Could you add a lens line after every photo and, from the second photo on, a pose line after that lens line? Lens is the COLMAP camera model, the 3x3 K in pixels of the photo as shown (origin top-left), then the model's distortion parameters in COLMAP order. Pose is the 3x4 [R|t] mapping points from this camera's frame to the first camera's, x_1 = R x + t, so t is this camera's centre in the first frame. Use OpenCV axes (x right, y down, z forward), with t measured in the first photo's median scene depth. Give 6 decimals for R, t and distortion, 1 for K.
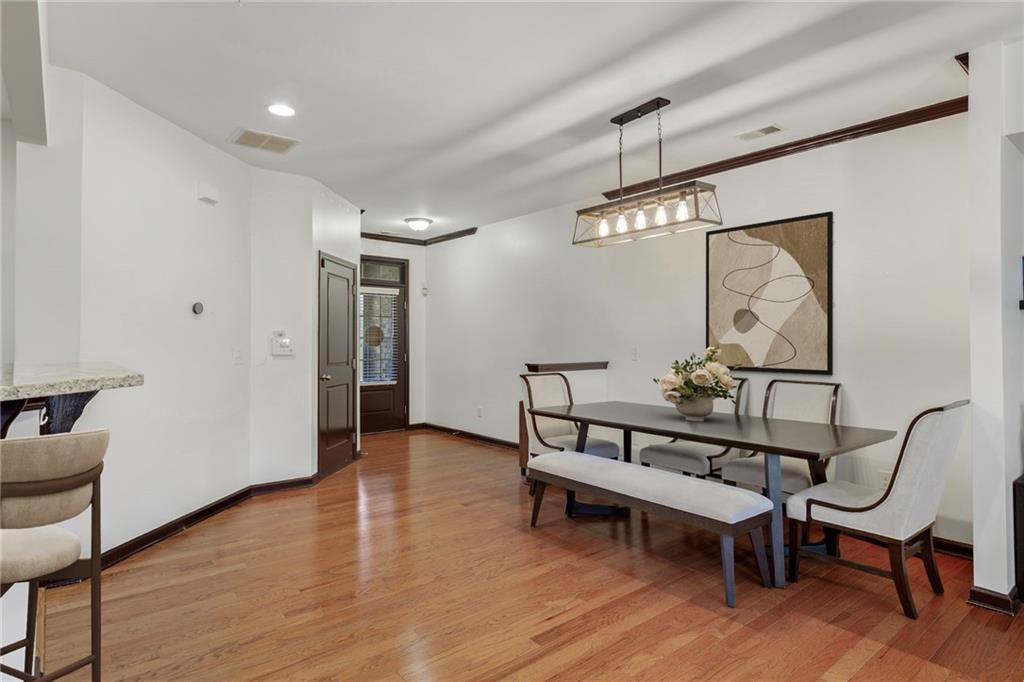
lens RADIAL K [[543.9, 0, 512.3], [0, 543.9, 342.4], [0, 0, 1]] dist [-0.014767, -0.001207]
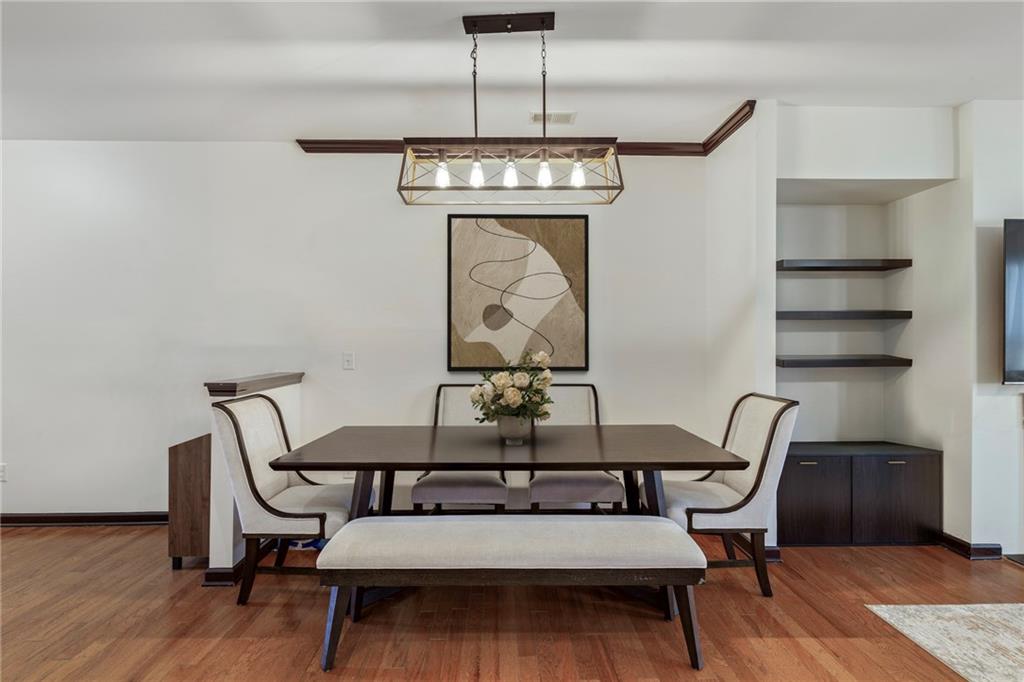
lens RADIAL K [[488.2, 0, 487.6], [0, 488.2, 339.5], [0, 0, 1]] dist [0.008448, -0.003504]
pose [[0.676417, -0.012923, 0.736406, -0.221841], [0.017203, 0.999851, 0.001745, -0.004412], [-0.736318, 0.011487, 0.676538, 0.483095]]
